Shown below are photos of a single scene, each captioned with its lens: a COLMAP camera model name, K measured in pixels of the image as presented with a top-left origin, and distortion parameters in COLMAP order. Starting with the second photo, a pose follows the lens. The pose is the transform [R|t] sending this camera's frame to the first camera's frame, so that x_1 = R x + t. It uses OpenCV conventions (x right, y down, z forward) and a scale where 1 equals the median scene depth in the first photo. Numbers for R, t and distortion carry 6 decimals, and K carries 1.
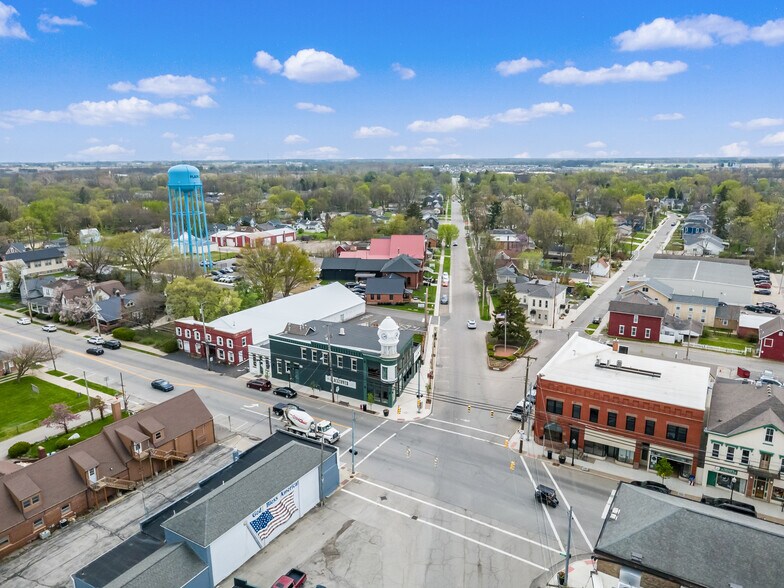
lens RADIAL K [[540.4, 0, 392.0], [0, 540.4, 294.0], [0, 0, 1]] dist [0.000341, 0.000024]
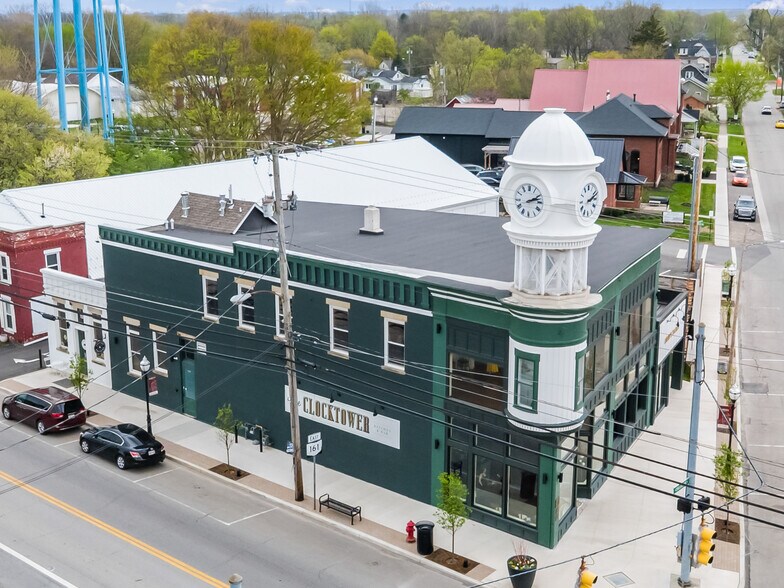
lens RADIAL K [[1088.6, 0, 392.0], [0, 1088.6, 294.0], [0, 0, 1]] dist [0.003454, 0.003674]
pose [[0.983558, 0.042869, -0.175428, 0.007987], [-0.039848, 0.998991, 0.020709, 0.100443], [0.176139, -0.013378, 0.984274, 0.546245]]
